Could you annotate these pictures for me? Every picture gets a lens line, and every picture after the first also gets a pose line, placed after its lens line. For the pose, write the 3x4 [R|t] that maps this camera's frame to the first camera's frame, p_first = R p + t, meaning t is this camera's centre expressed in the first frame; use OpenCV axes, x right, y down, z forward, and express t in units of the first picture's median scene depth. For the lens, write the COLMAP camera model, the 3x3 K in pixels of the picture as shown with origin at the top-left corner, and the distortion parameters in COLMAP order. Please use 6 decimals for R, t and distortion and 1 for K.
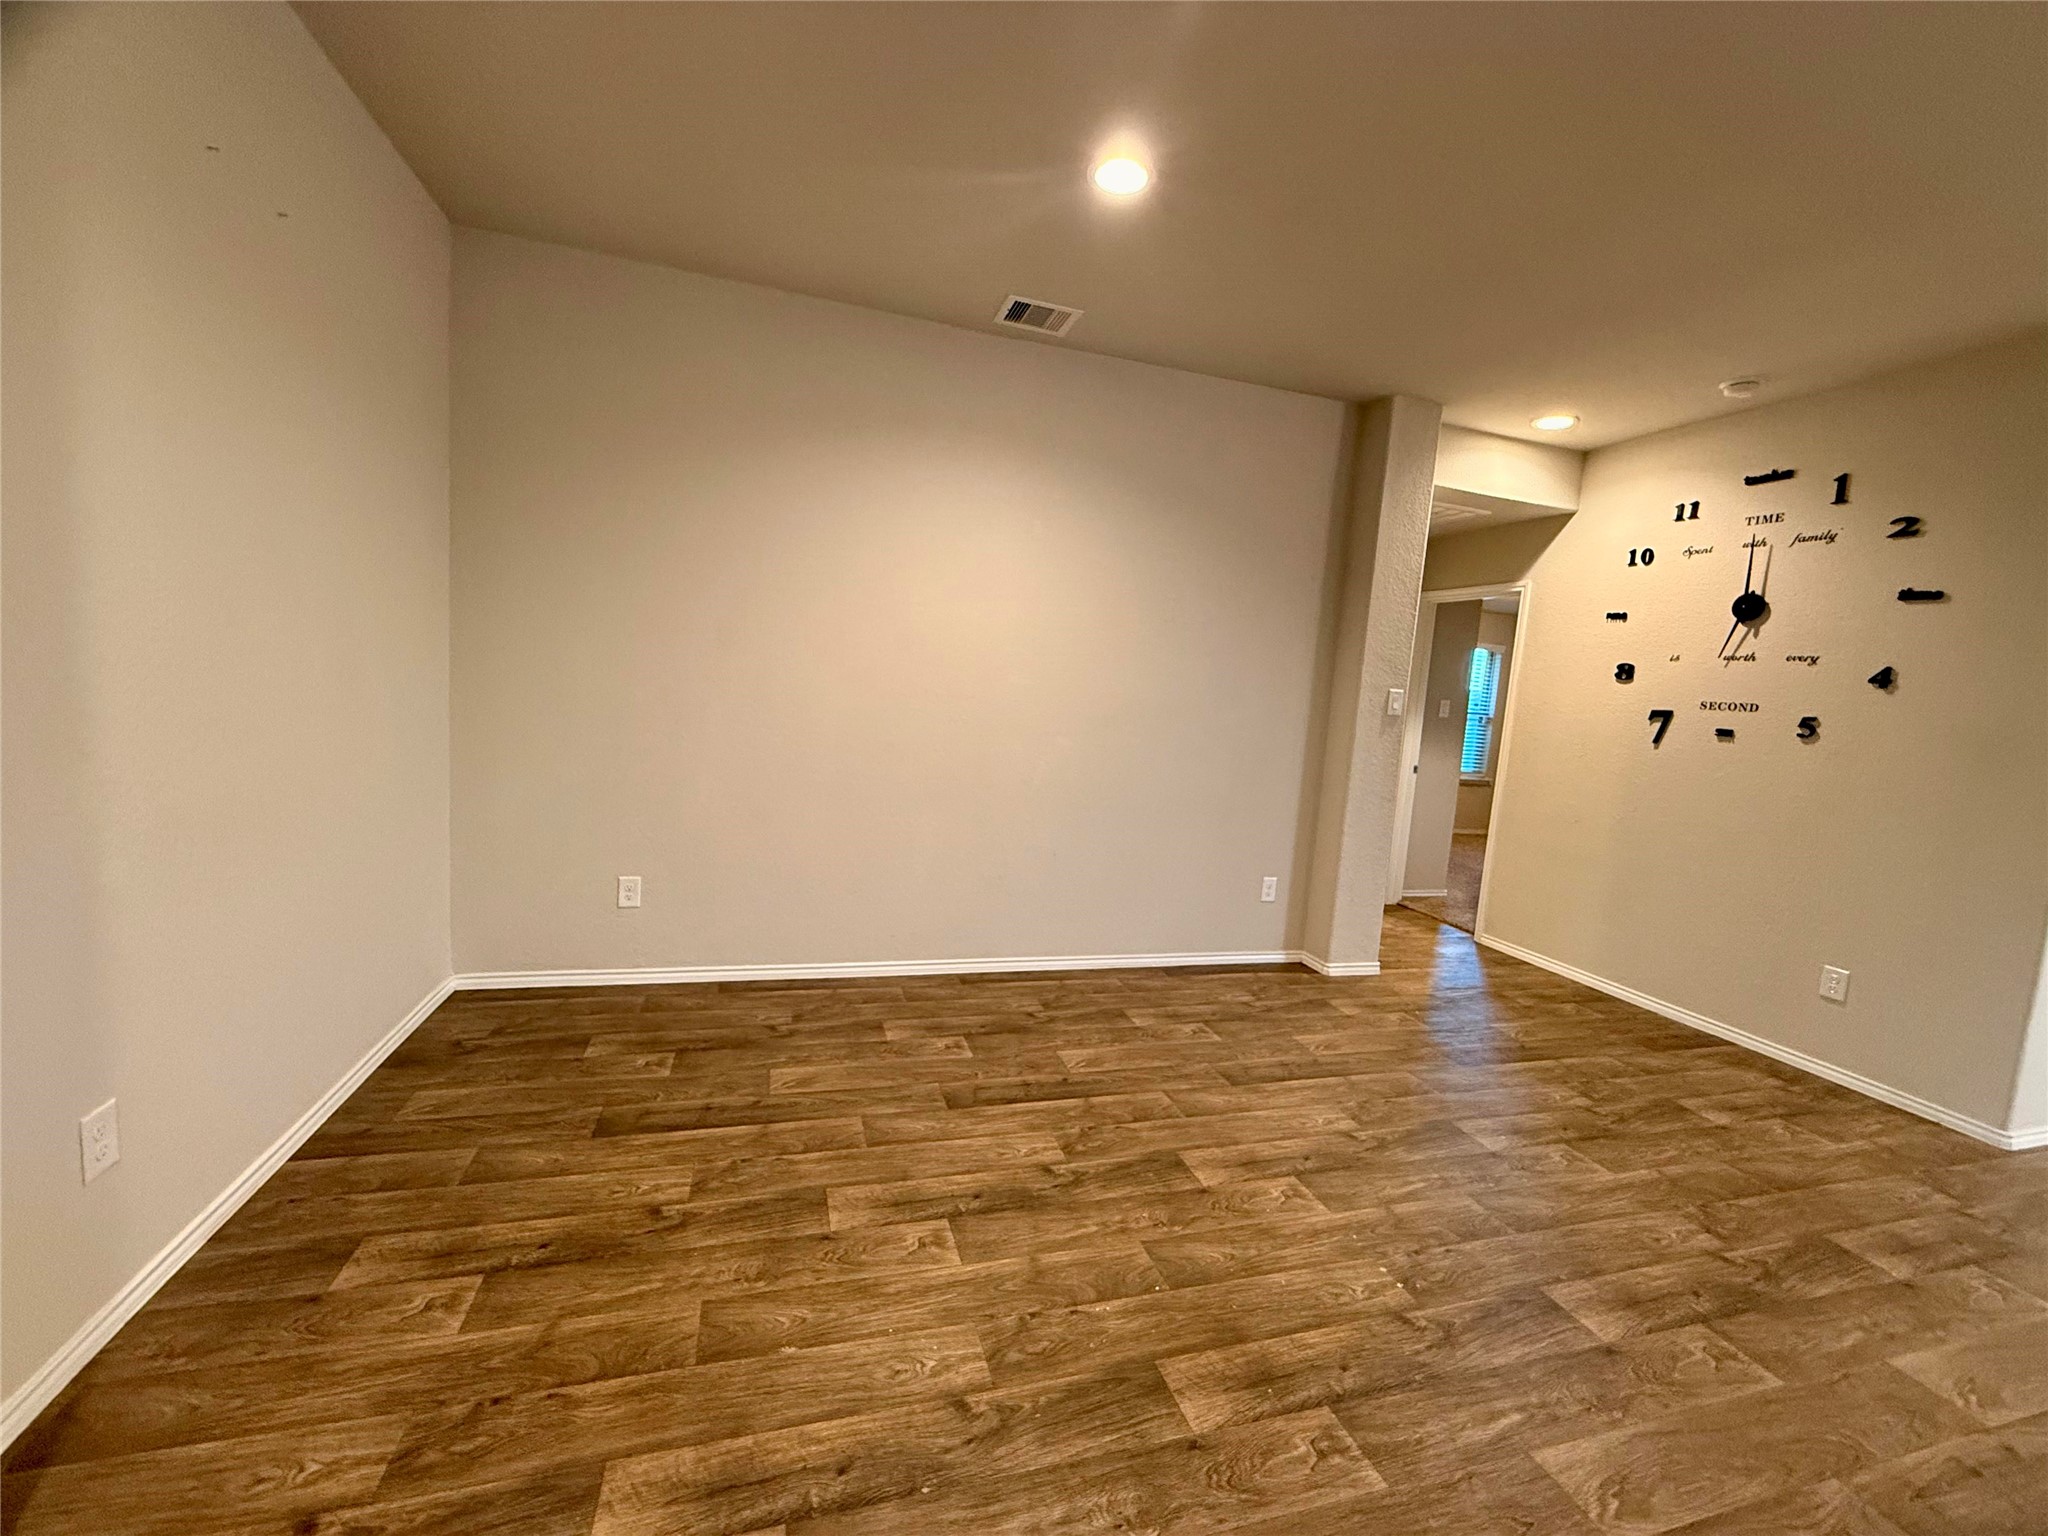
lens RADIAL K [[818.0, 0, 1012.6], [0, 818.0, 764.8], [0, 0, 1]] dist [0.000000, -0.000038]
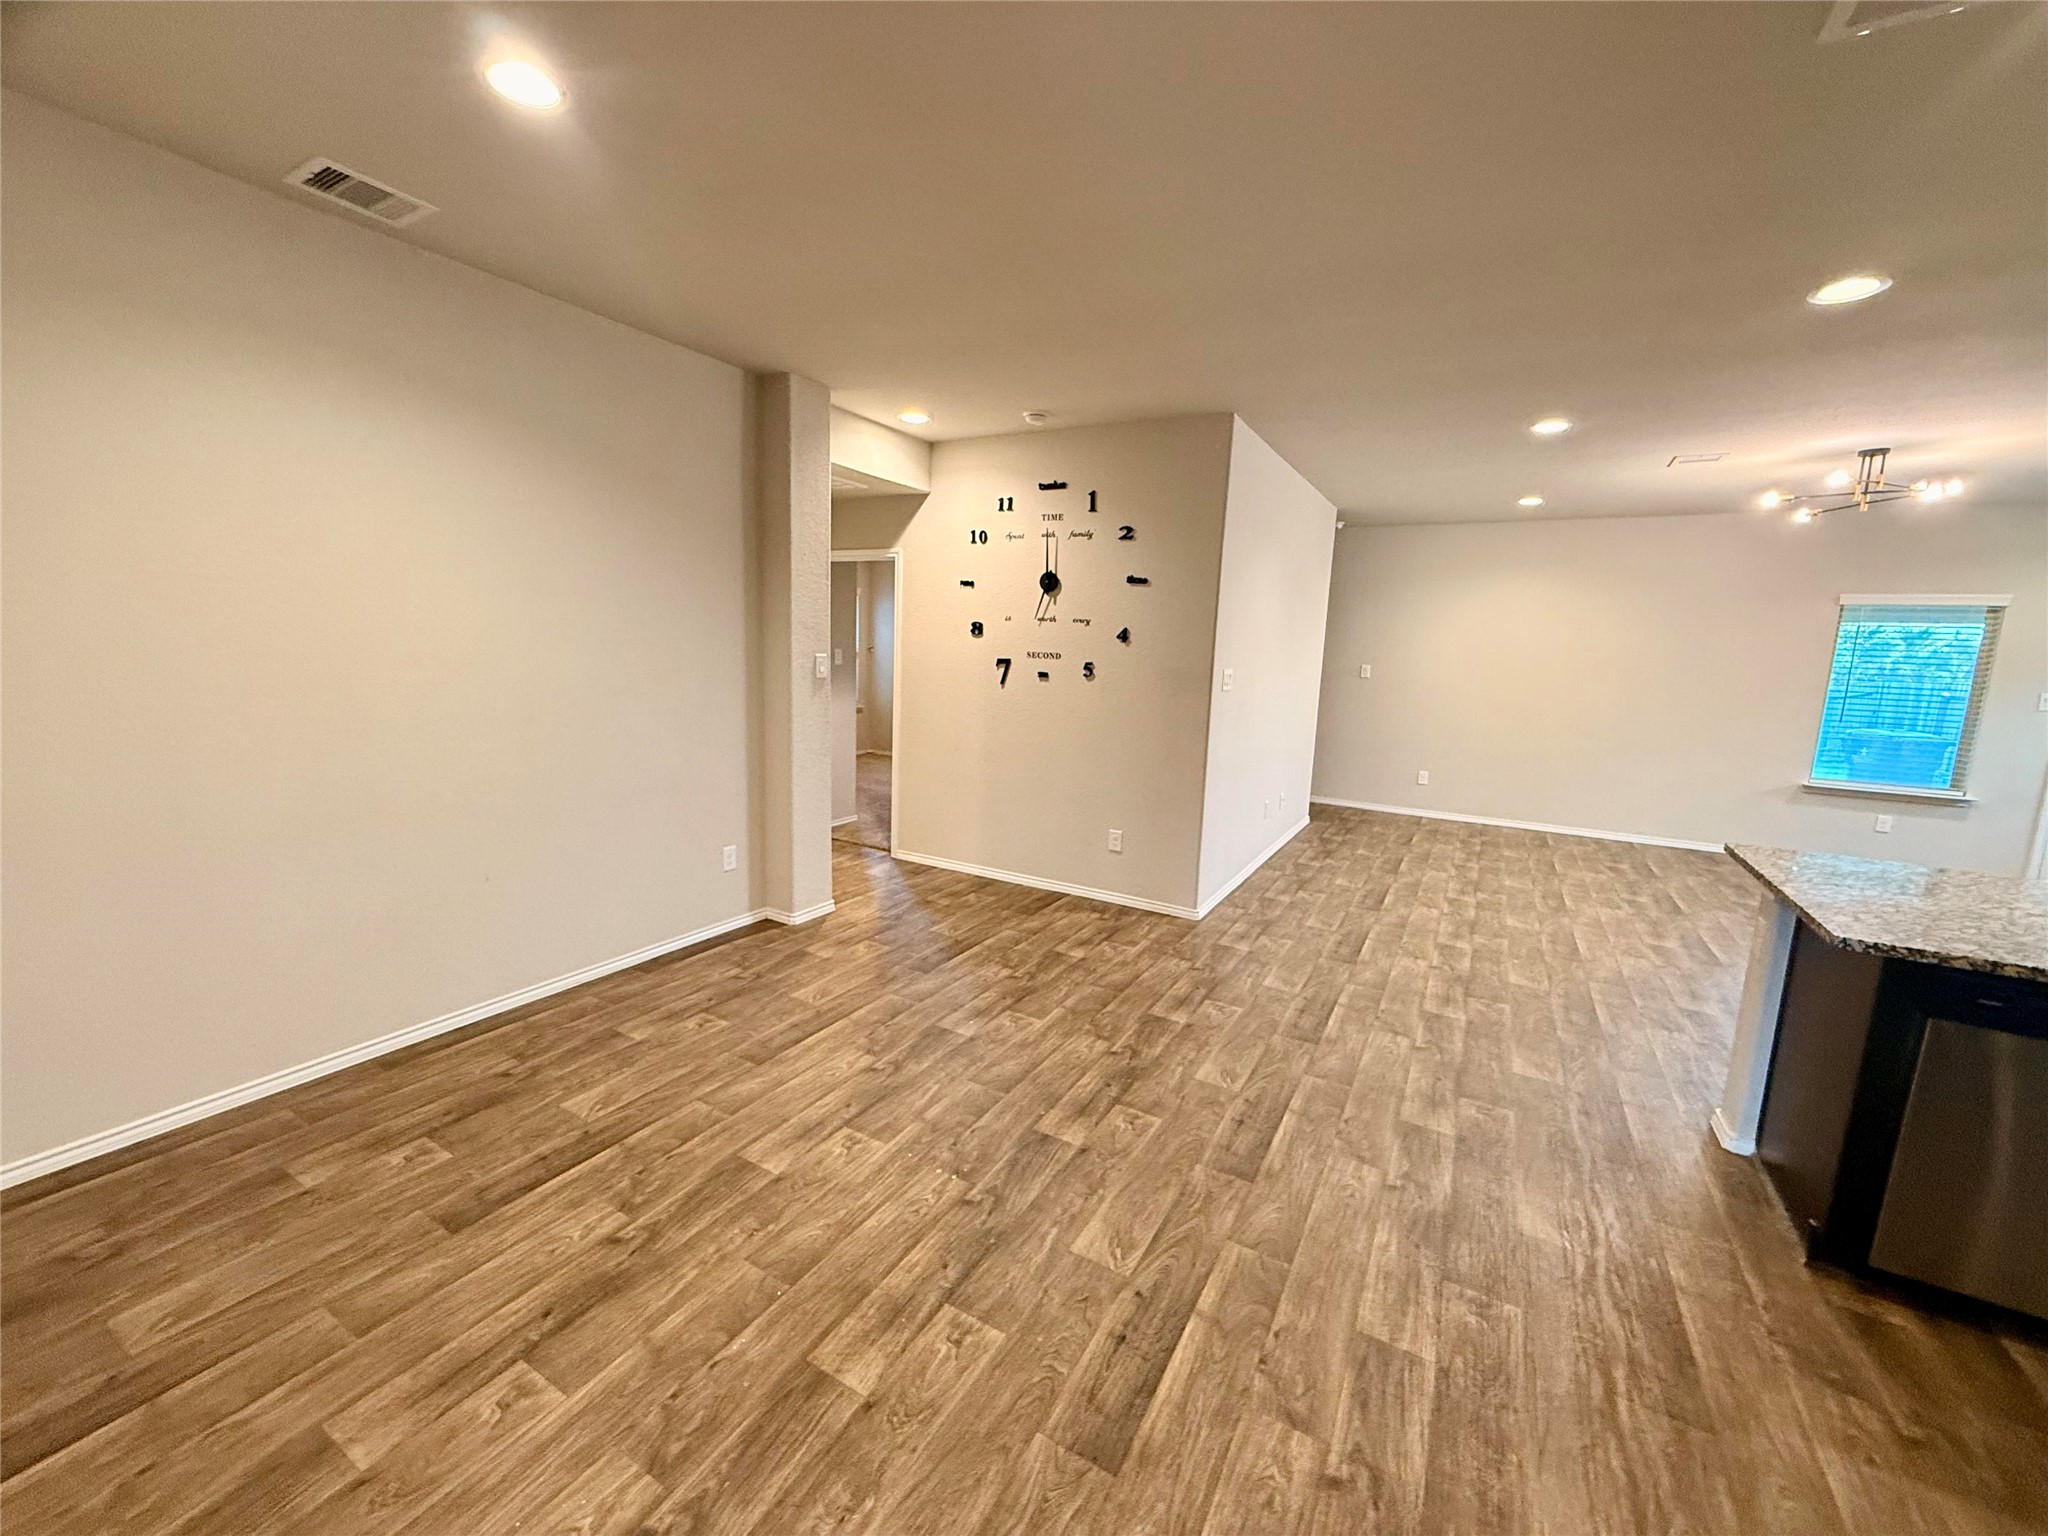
lens RADIAL K [[818.0, 0, 1012.6], [0, 818.0, 764.8], [0, 0, 1]] dist [0.000000, -0.000038]
pose [[0.730003, -0.149239, 0.666951, -0.133218], [0.087213, 0.988231, 0.125671, -0.087993], [-0.677856, -0.033573, 0.734427, 0.034233]]
